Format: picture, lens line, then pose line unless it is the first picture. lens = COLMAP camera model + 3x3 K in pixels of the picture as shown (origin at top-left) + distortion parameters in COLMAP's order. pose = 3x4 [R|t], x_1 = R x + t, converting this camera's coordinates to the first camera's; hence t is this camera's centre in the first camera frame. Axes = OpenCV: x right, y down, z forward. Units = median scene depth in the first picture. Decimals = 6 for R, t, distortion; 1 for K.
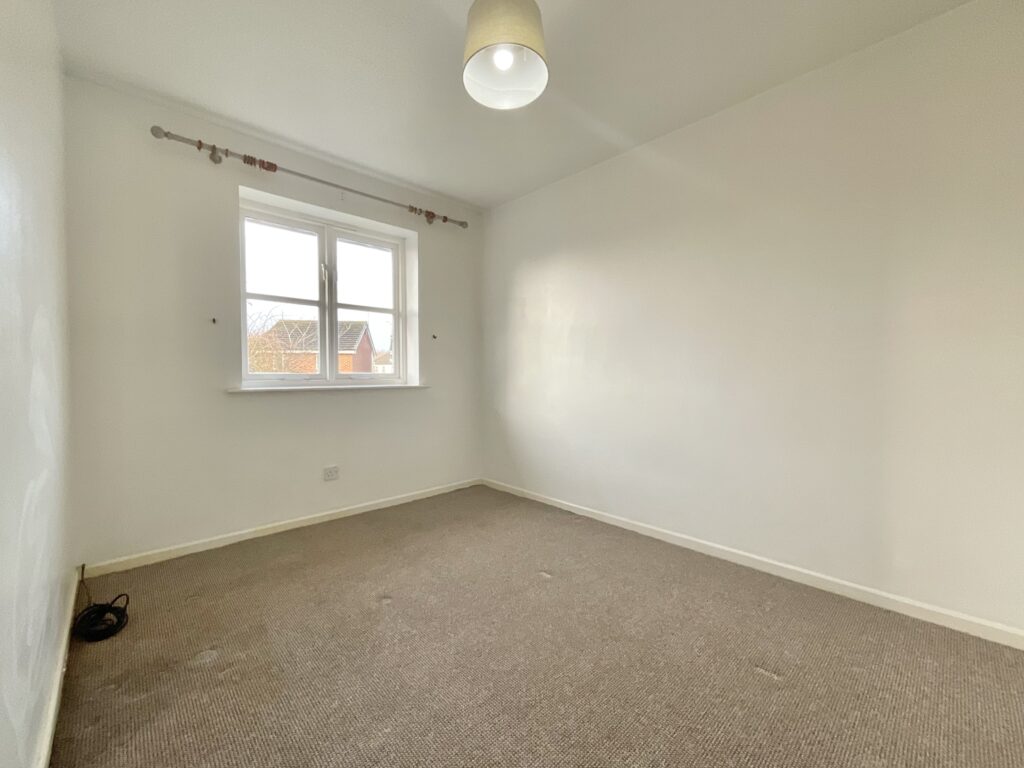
lens RADIAL K [[417.0, 0, 512.0], [0, 417.0, 384.0], [0, 0, 1]] dist [-0.001296, 0.000129]
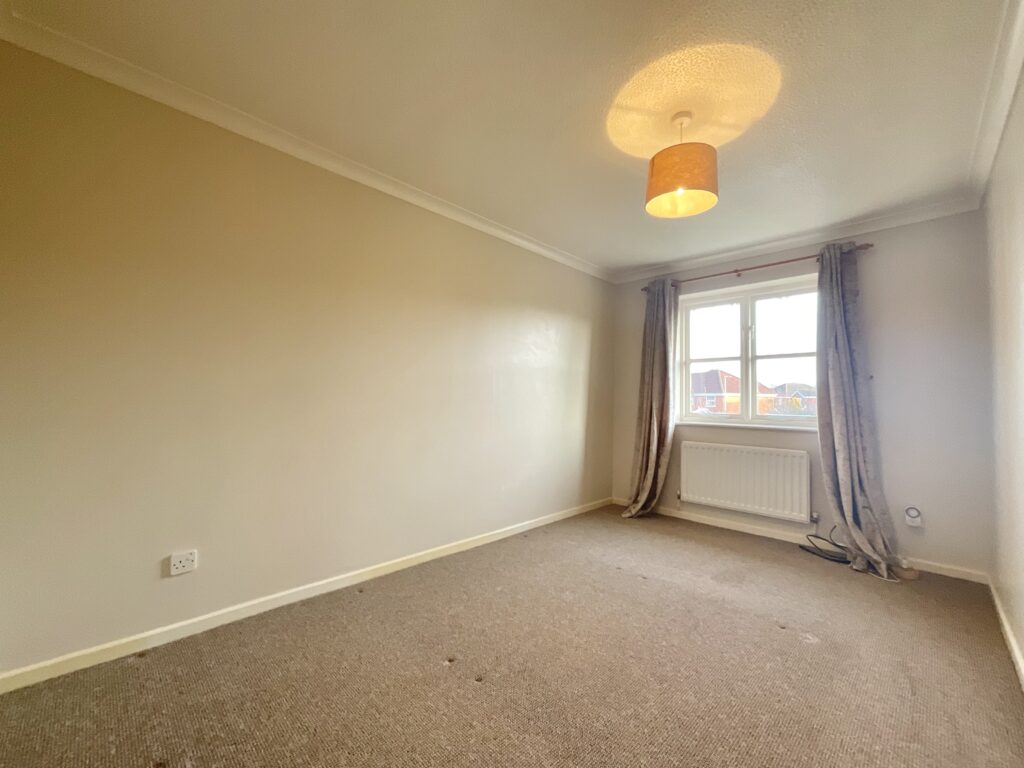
lens RADIAL K [[417.0, 0, 512.0], [0, 417.0, 384.0], [0, 0, 1]] dist [-0.001296, 0.000129]
pose [[-0.033970, -0.082647, -0.996000, 0.802521], [-0.083924, 0.993291, -0.079559, 0.042006], [0.995893, 0.080886, -0.040679, 0.367480]]
